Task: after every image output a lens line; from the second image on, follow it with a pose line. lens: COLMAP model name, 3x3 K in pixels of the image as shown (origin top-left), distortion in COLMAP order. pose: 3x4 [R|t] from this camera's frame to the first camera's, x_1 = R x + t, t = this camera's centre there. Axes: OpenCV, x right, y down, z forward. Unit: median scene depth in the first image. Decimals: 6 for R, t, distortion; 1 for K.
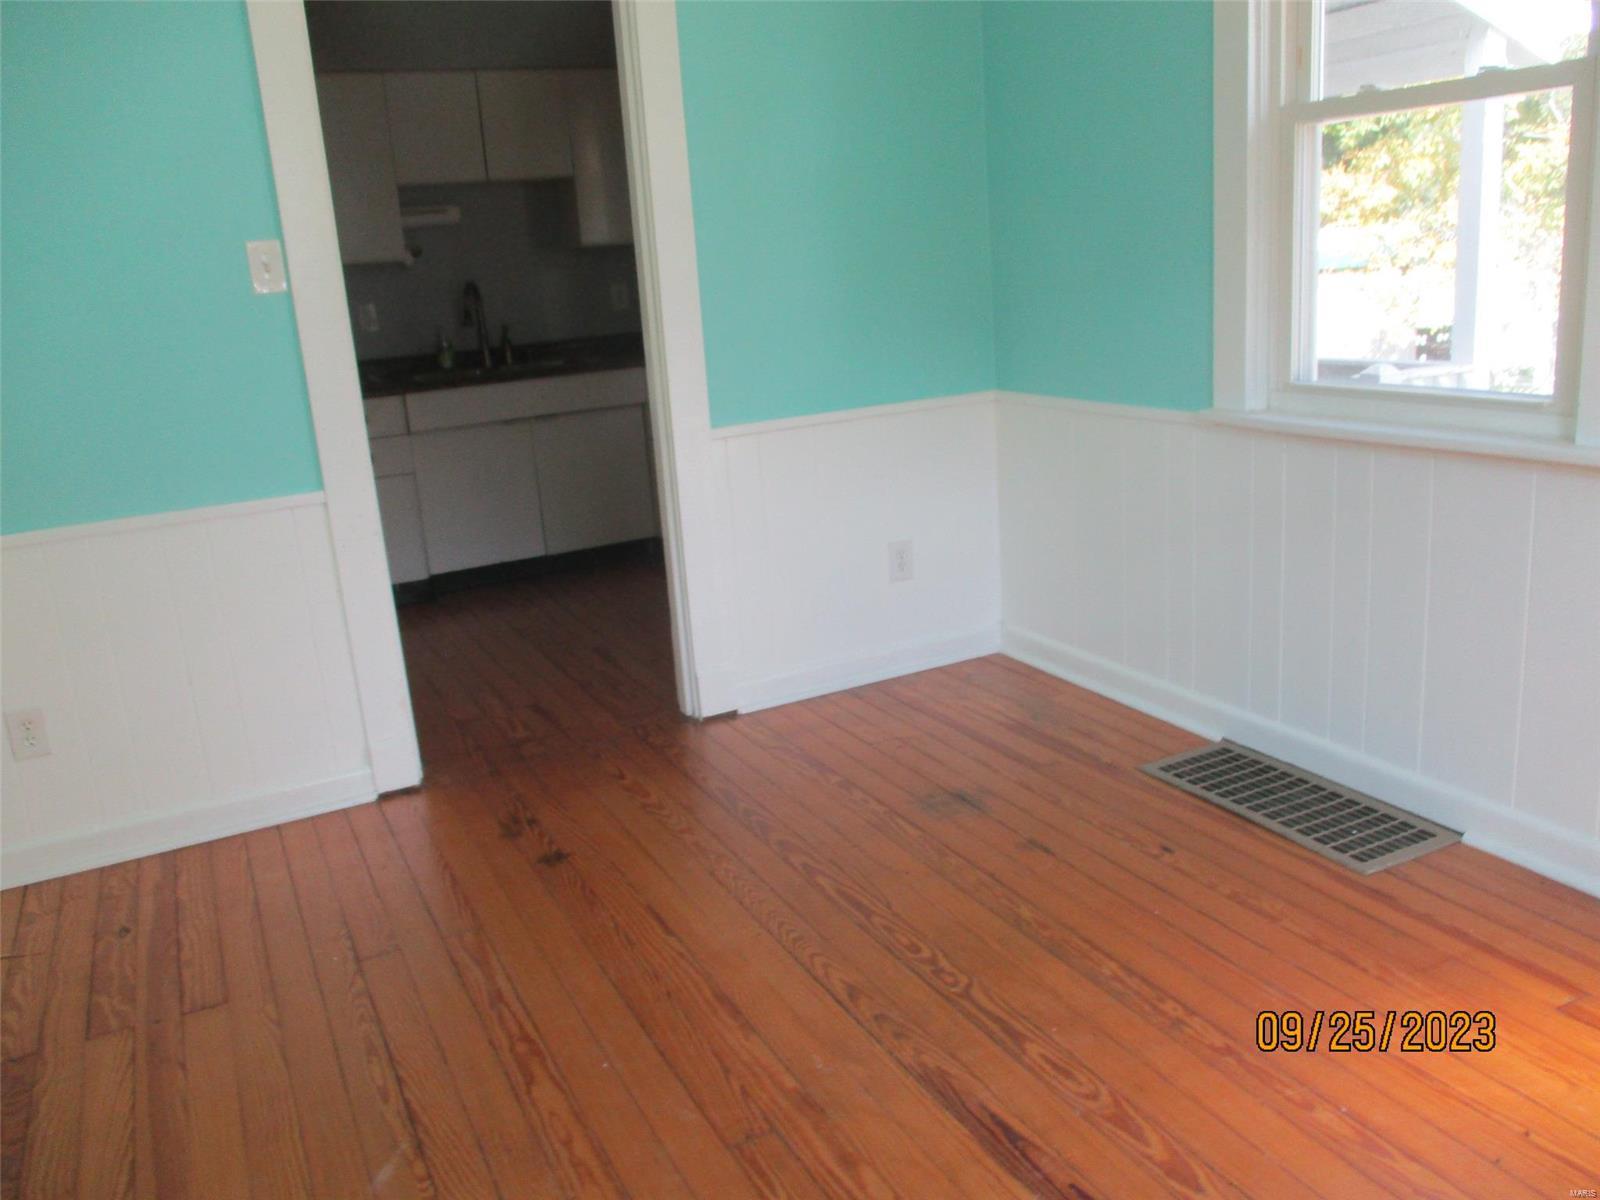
lens RADIAL K [[1368.9, 0, 806.5], [0, 1368.9, 593.2], [0, 0, 1]] dist [-0.050664, -0.005647]
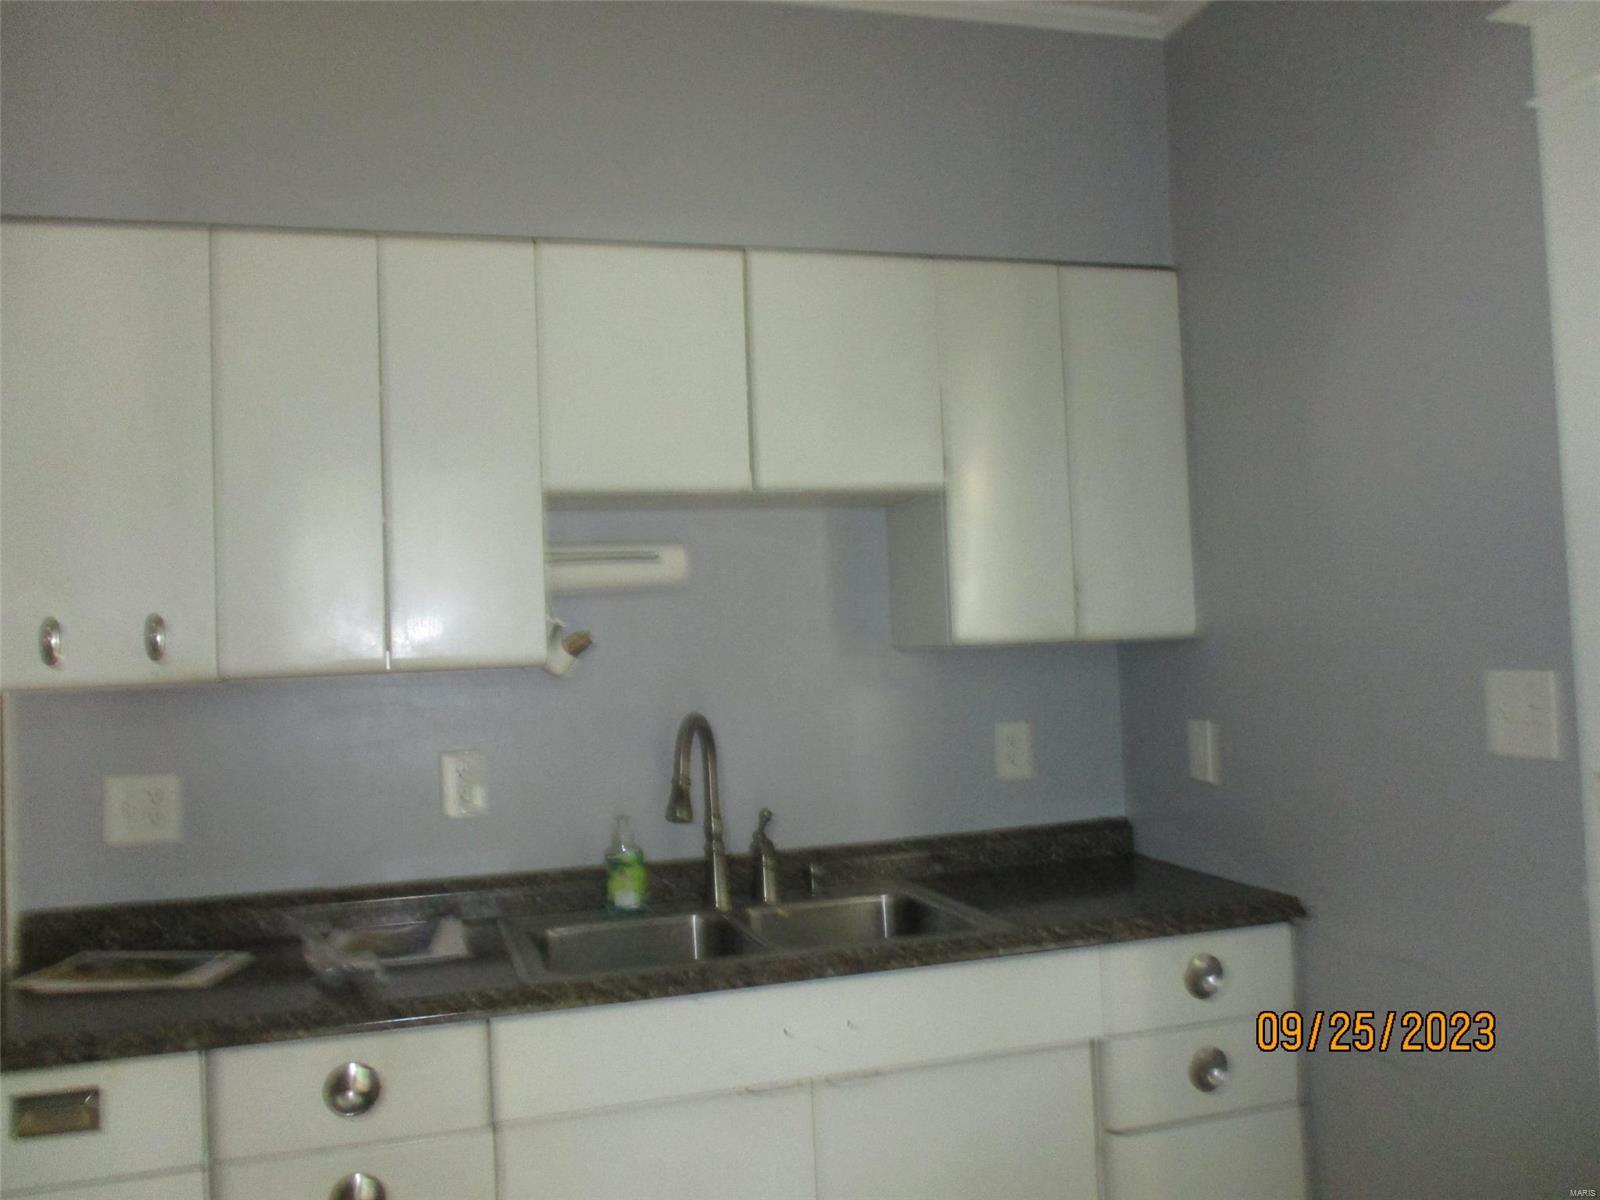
lens RADIAL K [[1368.9, 0, 798.3], [0, 1368.9, 599.3], [0, 0, 1]] dist [-0.050664, -0.005647]
pose [[0.985165, 0.030086, -0.168950, -0.142758], [-0.071065, 0.967652, -0.242073, -0.162090], [0.156202, 0.250489, 0.955435, 0.581010]]
